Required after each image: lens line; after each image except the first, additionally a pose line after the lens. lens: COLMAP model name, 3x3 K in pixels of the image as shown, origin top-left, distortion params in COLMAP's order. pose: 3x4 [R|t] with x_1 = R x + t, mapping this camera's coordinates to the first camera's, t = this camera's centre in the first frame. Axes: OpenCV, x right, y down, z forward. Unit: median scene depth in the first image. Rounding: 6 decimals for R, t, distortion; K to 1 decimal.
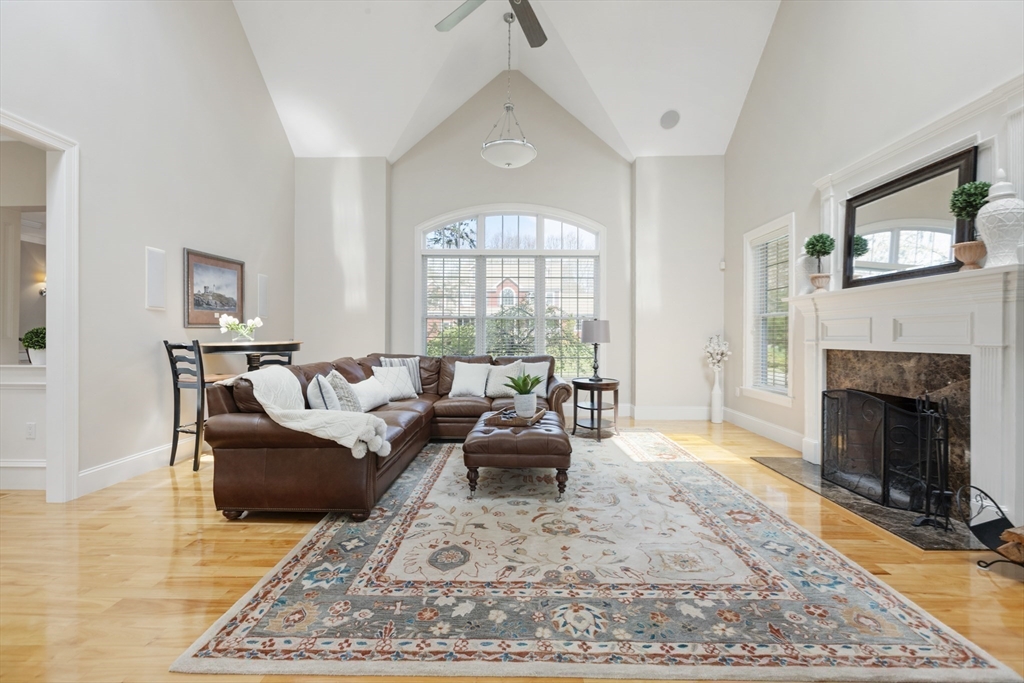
lens RADIAL K [[458.7, 0, 513.8], [0, 458.7, 339.1], [0, 0, 1]] dist [0.003050, -0.002073]
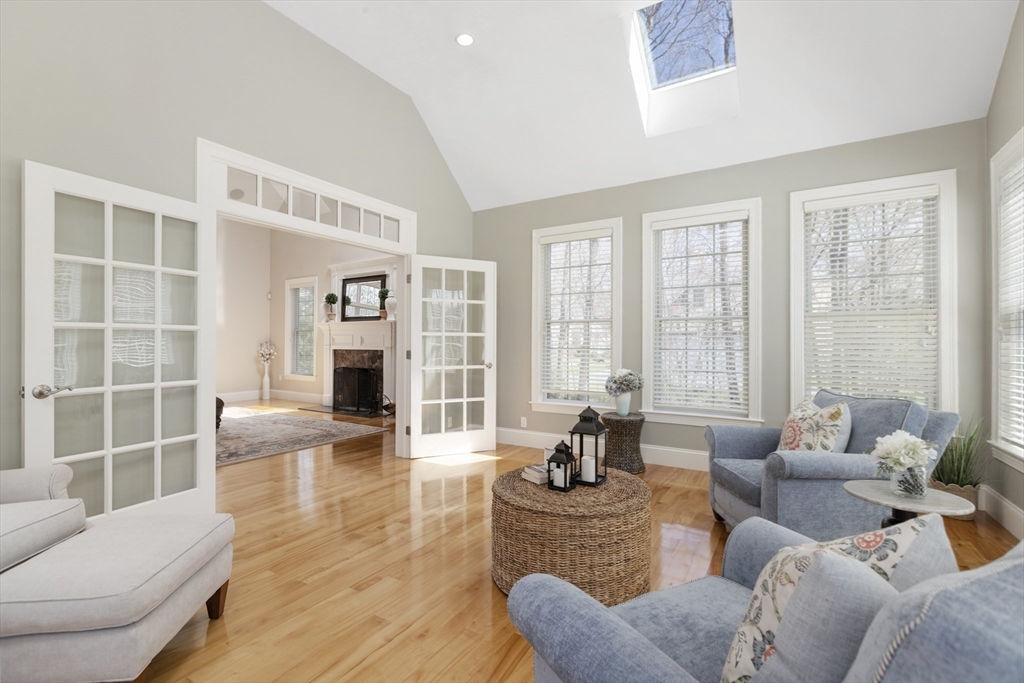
lens RADIAL K [[458.7, 0, 512.5], [0, 458.7, 340.8], [0, 0, 1]] dist [0.003050, -0.002073]
pose [[0.524446, 0.005740, 0.851424, -0.925251], [0.001315, 0.999971, -0.007551, 0.000351], [-0.851442, 0.005080, 0.524423, -1.079512]]
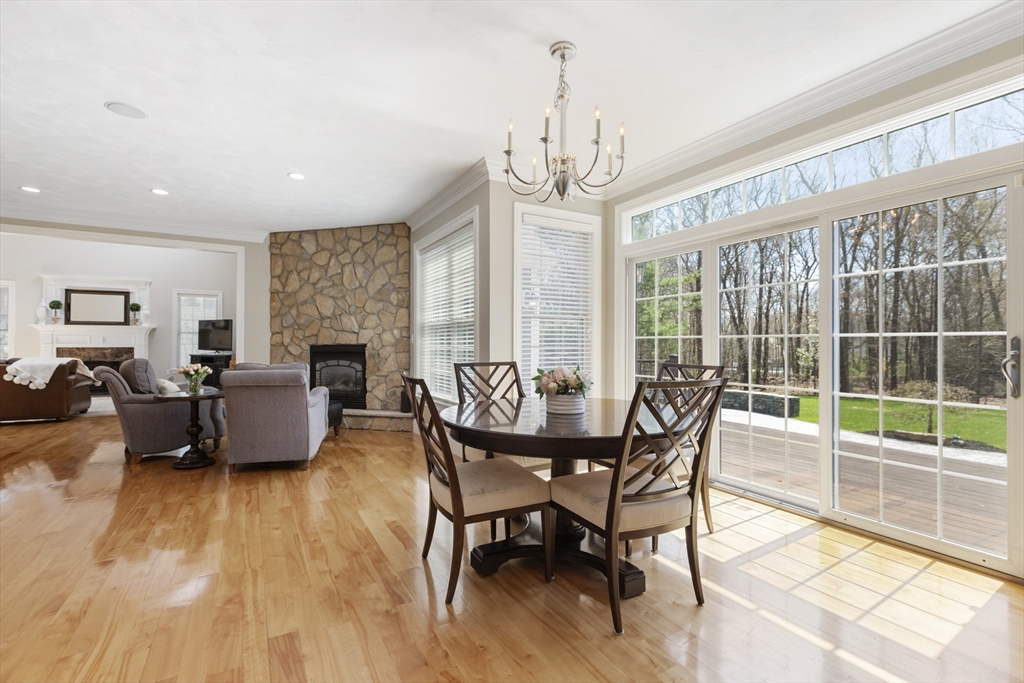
lens RADIAL K [[458.7, 0, 505.3], [0, 458.7, 341.1], [0, 0, 1]] dist [0.003050, -0.002073]
pose [[-0.502663, 0.001362, 0.864481, -3.739174], [0.002002, 0.999998, -0.000411, -0.008752], [-0.864480, 0.001524, -0.502665, 0.230614]]
